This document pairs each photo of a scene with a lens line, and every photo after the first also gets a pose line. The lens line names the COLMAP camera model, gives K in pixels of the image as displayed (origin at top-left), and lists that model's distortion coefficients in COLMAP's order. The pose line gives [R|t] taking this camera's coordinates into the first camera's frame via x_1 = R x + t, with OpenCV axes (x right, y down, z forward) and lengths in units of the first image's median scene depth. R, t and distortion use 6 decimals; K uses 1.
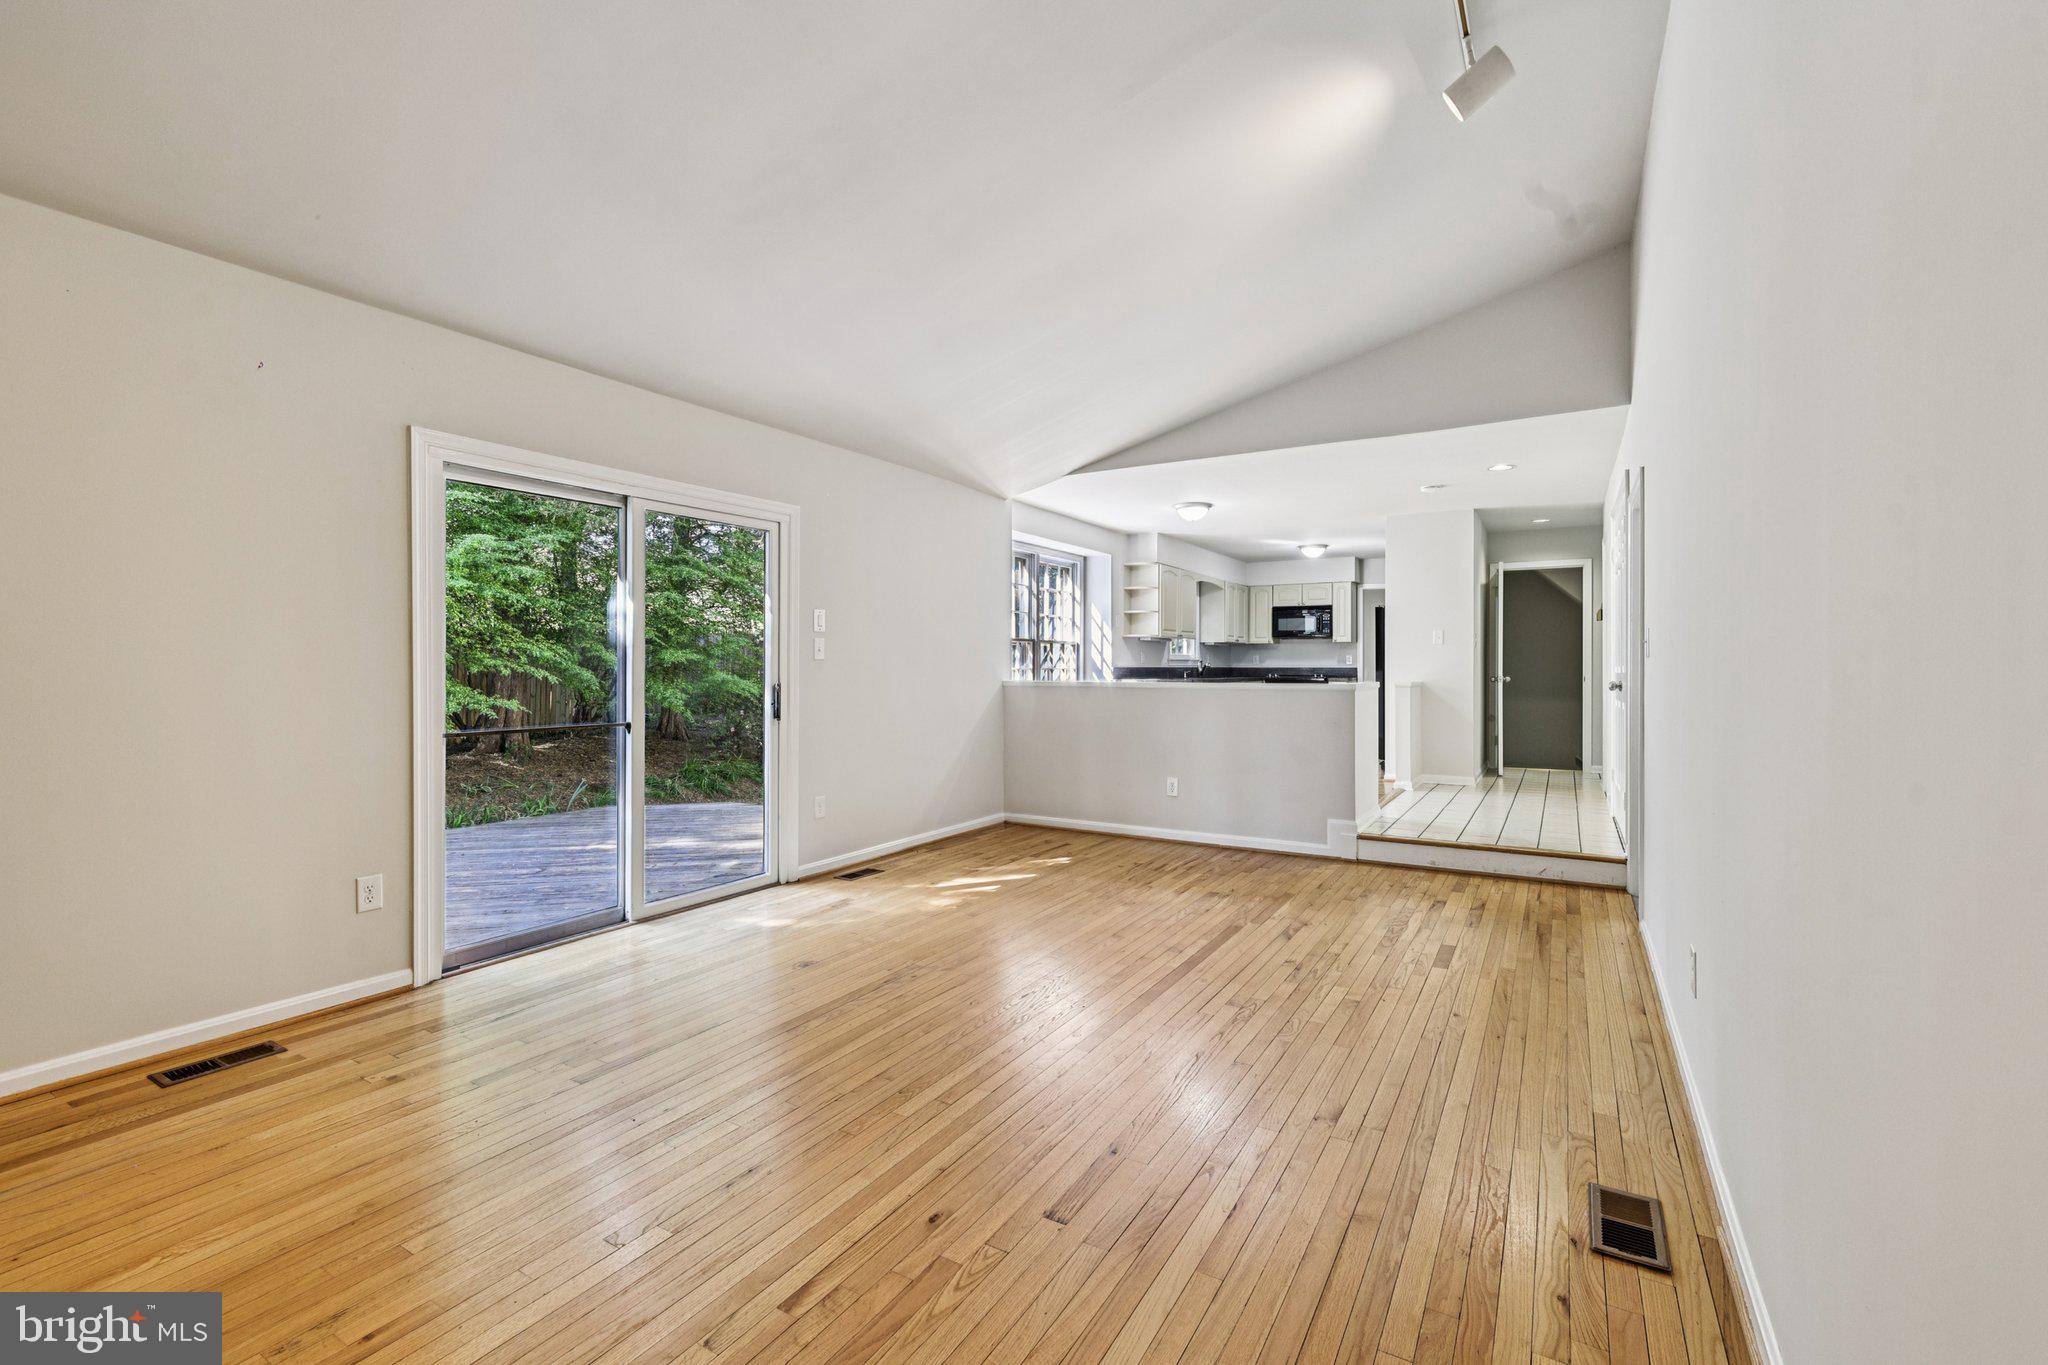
lens RADIAL K [[886.5, 0, 1023.0], [0, 886.5, 663.5], [0, 0, 1]] dist [0.006993, 0.001364]
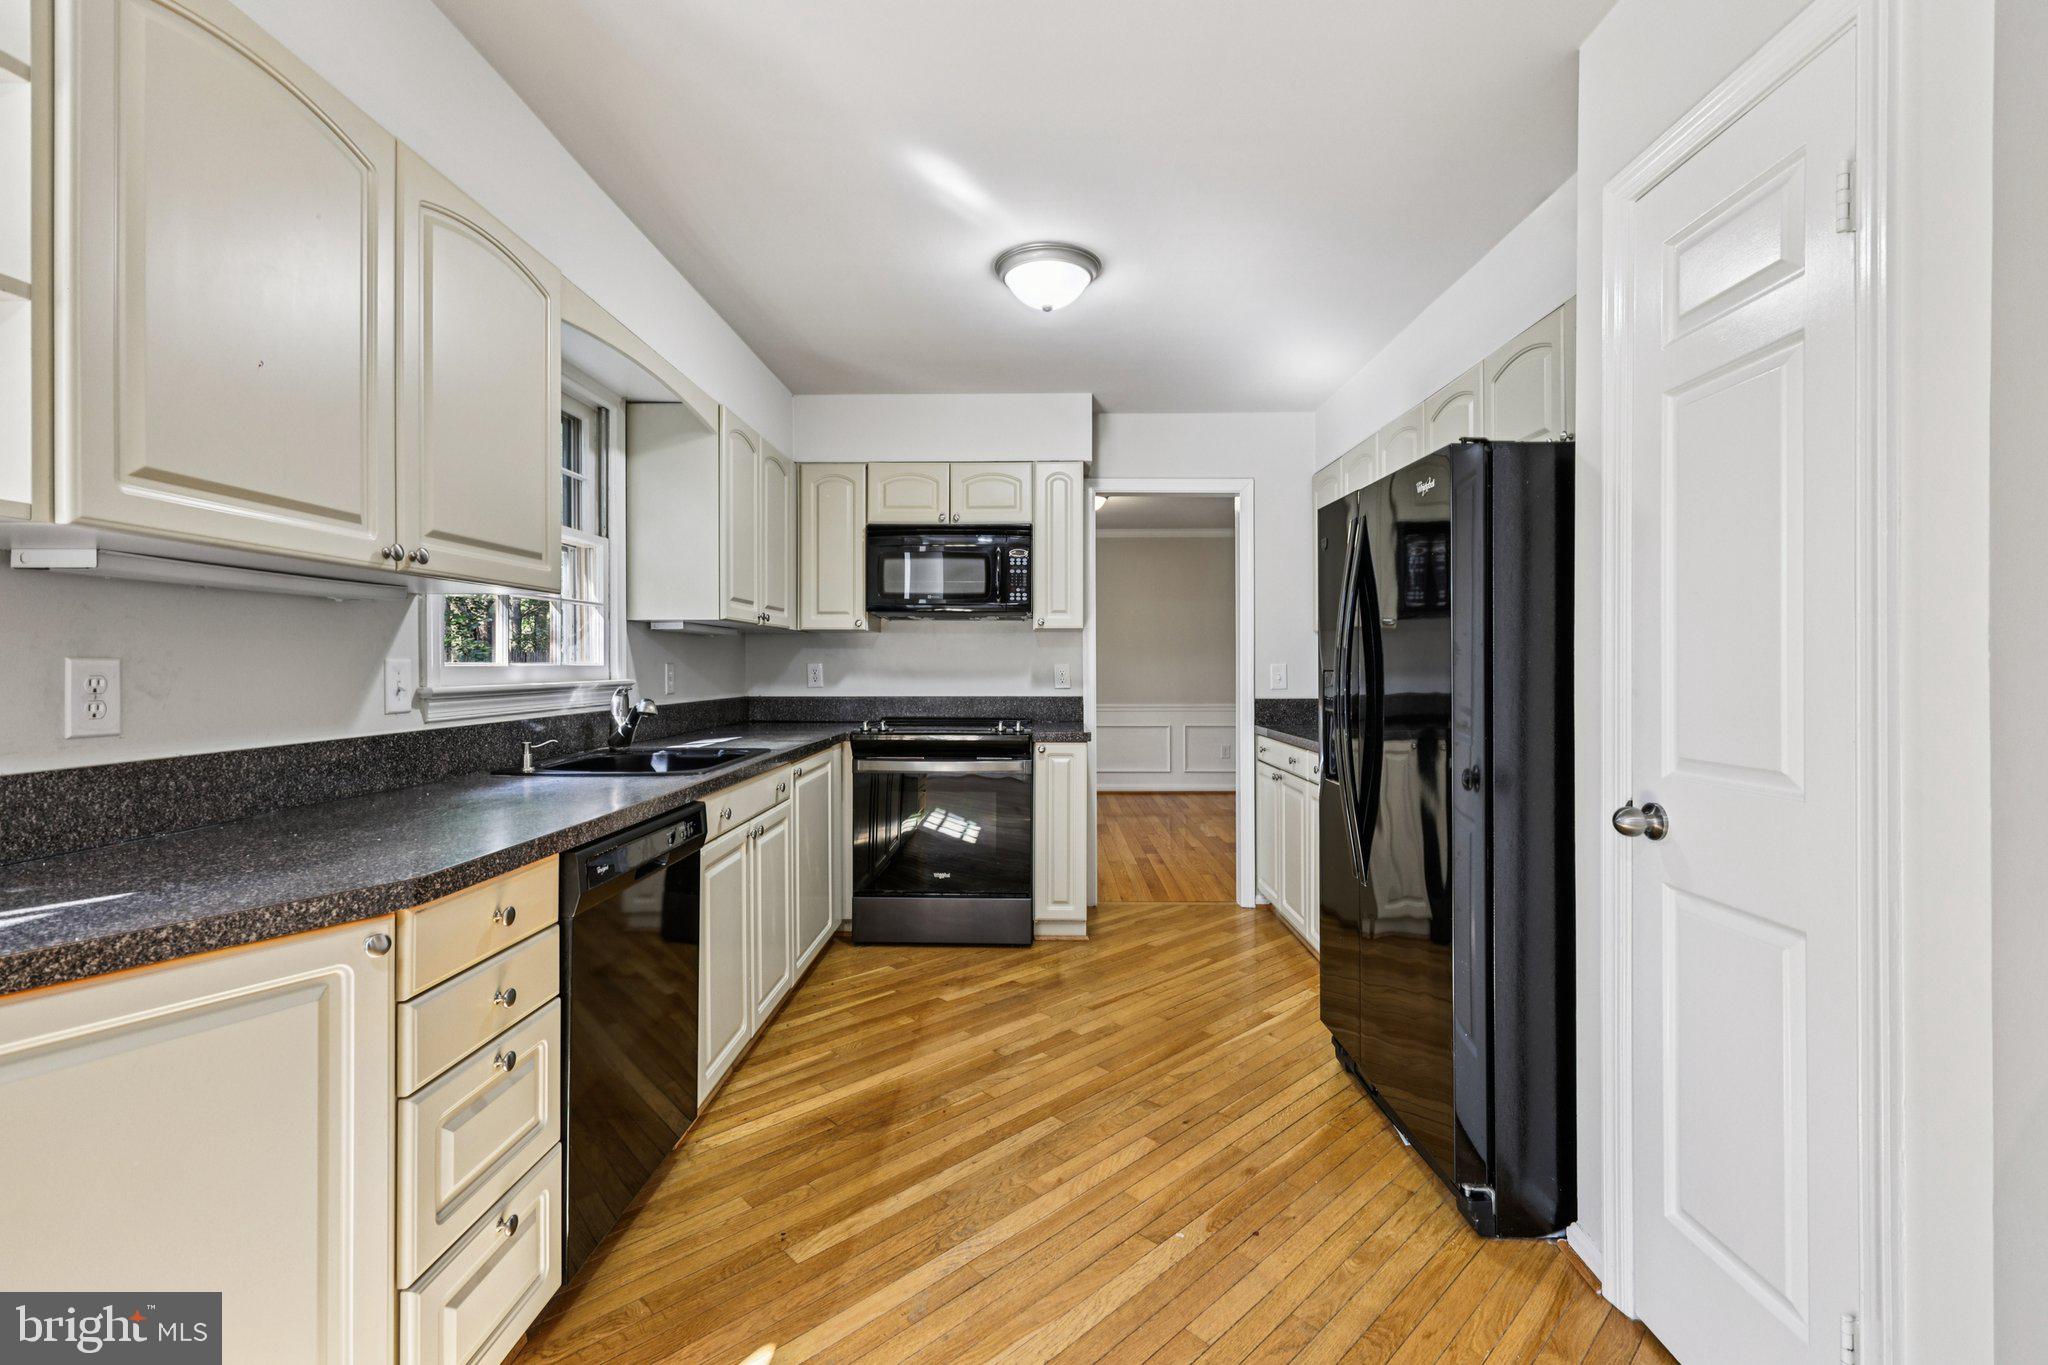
lens RADIAL K [[886.5, 0, 1028.0], [0, 886.5, 665.3], [0, 0, 1]] dist [0.006993, 0.001364]
pose [[0.868573, -0.001596, 0.495560, 0.166768], [0.003038, 0.999993, -0.002105, -0.008205], [-0.495553, 0.003334, 0.868571, 0.678485]]
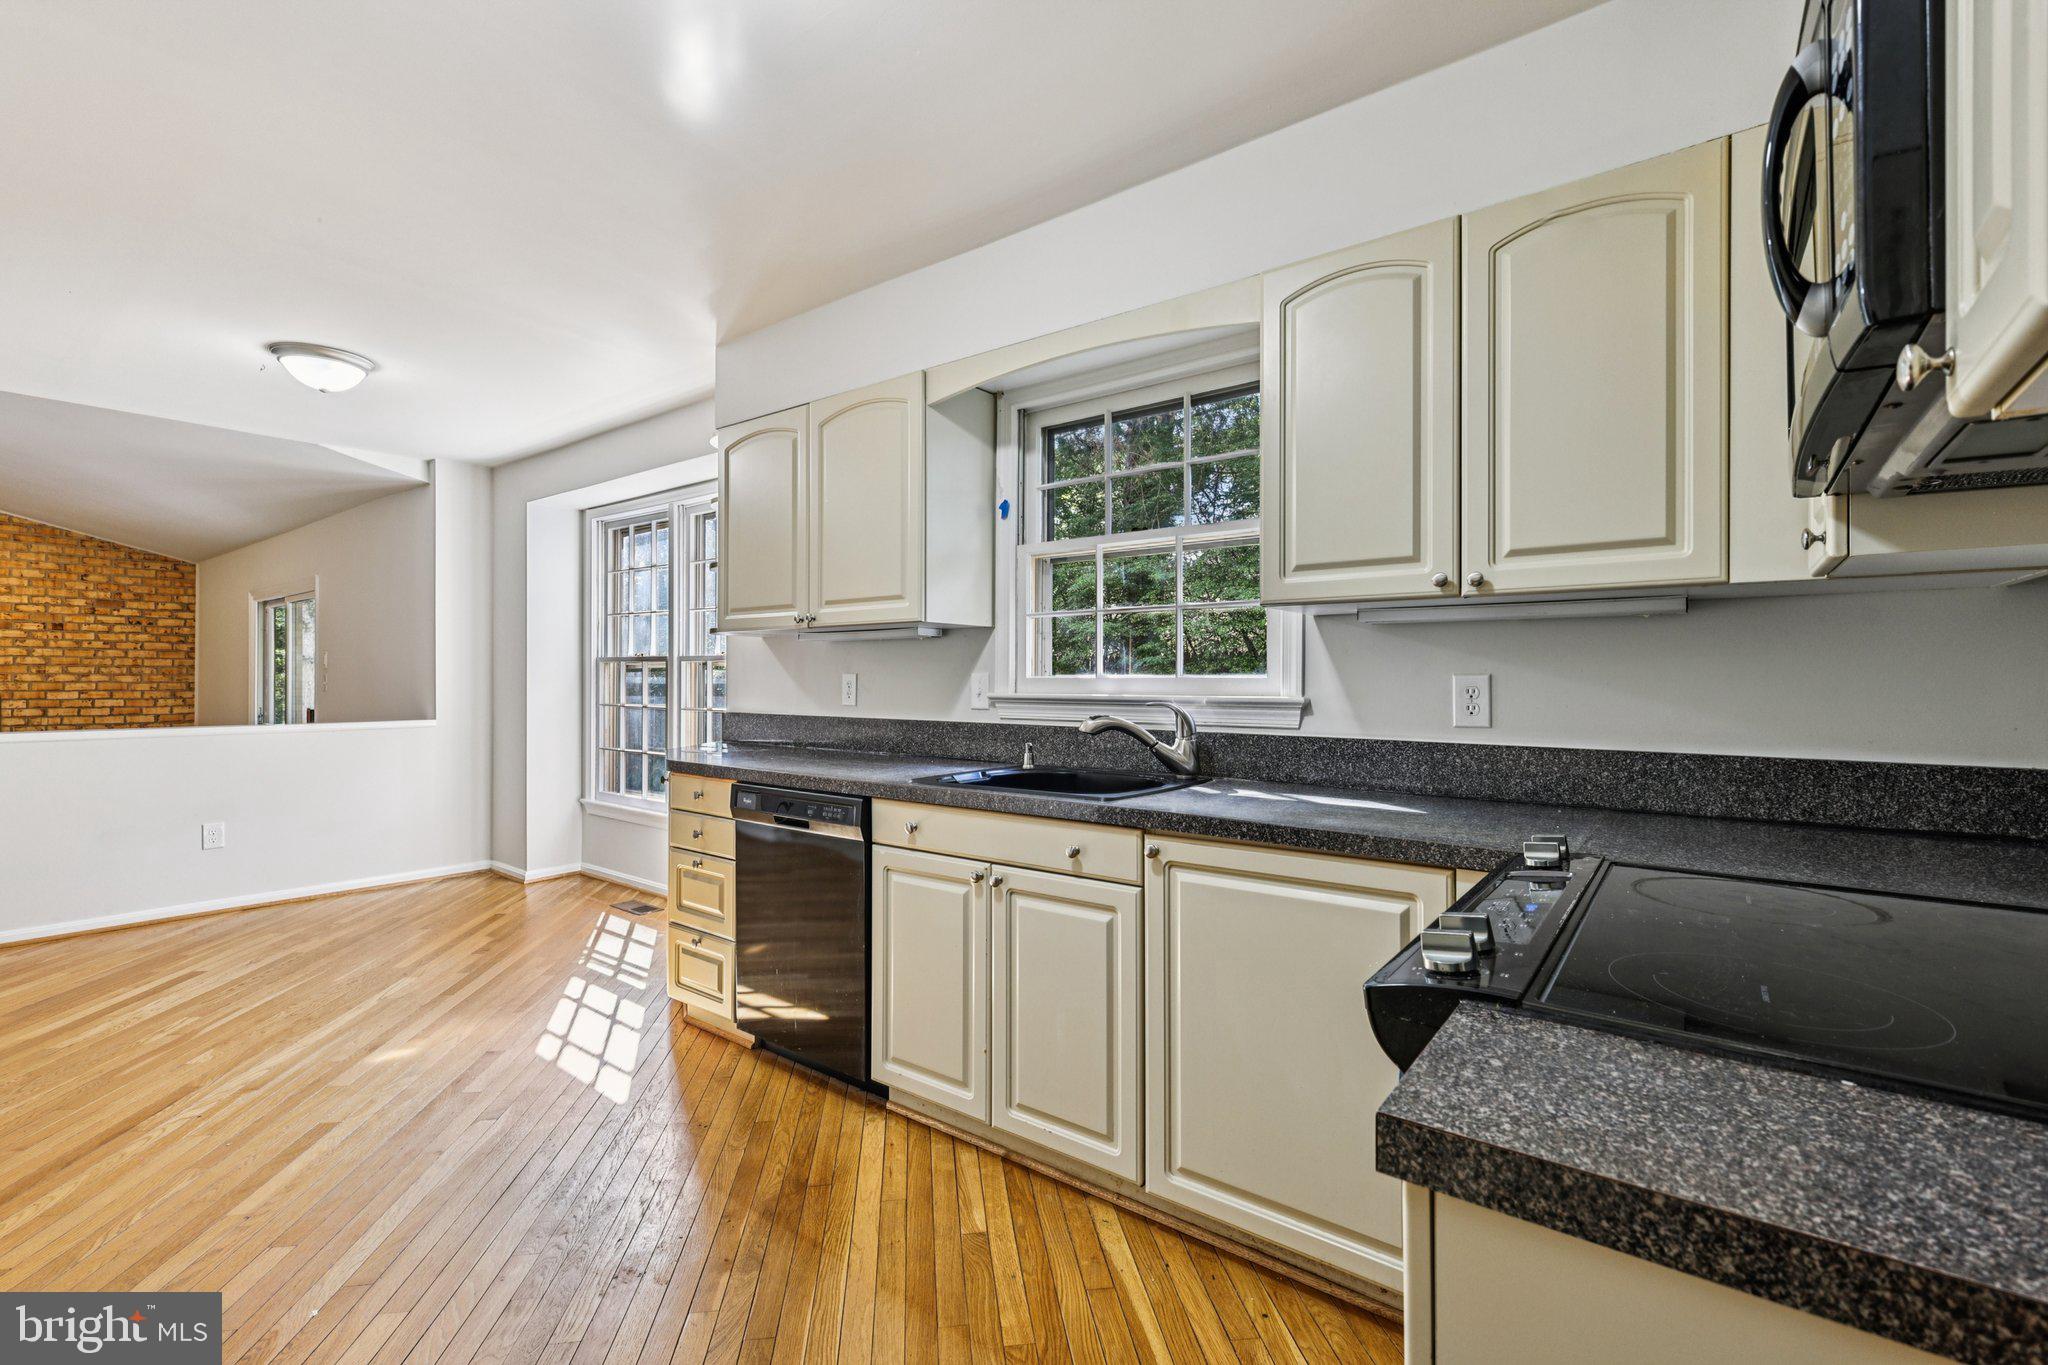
lens RADIAL K [[886.5, 0, 1014.7], [0, 886.5, 676.0], [0, 0, 1]] dist [0.006993, 0.001364]
pose [[-0.131652, -0.007960, -0.991264, 0.400416], [-0.007502, 0.999947, -0.007033, -0.007641], [0.991268, 0.006510, -0.131704, 0.936257]]
